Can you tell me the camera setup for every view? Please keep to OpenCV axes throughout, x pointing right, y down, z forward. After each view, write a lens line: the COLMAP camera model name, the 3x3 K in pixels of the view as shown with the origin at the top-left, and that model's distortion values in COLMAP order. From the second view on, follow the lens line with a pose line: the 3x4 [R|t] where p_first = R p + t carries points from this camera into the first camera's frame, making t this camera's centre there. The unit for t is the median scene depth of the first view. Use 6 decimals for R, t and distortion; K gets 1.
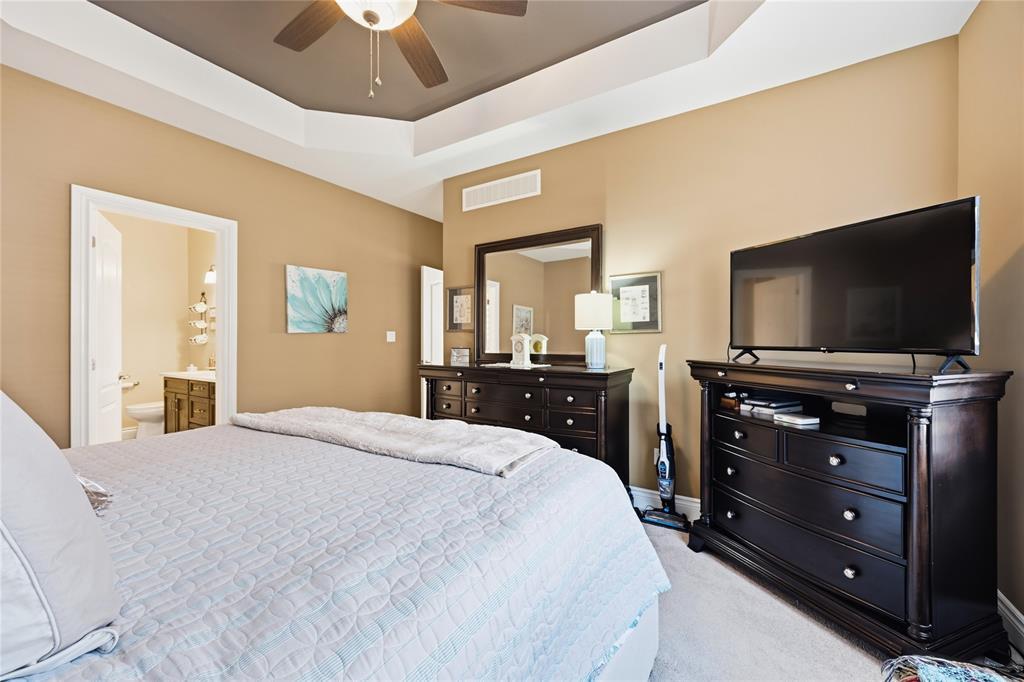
lens RADIAL K [[396.3, 0, 509.2], [0, 396.3, 344.9], [0, 0, 1]] dist [0.000748, -0.000440]
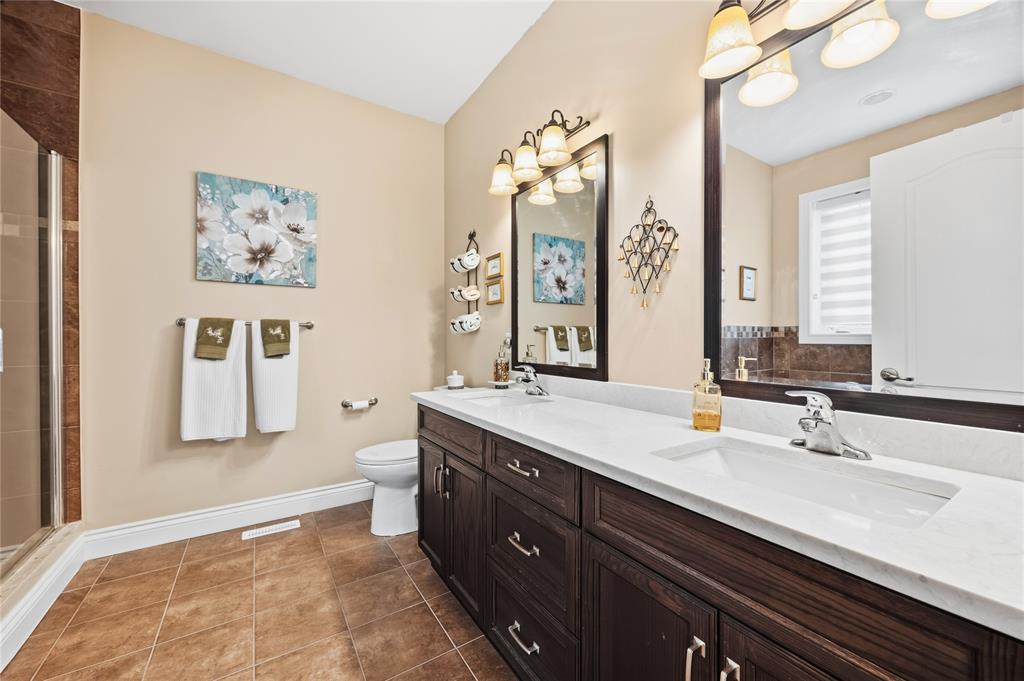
lens RADIAL K [[396.3, 0, 514.8], [0, 396.3, 337.7], [0, 0, 1]] dist [0.000748, -0.000440]
pose [[0.911718, 0.002541, -0.410810, -0.516829], [-0.001620, 0.999995, 0.002589, 0.004557], [0.410814, -0.001695, 0.911718, 0.559792]]
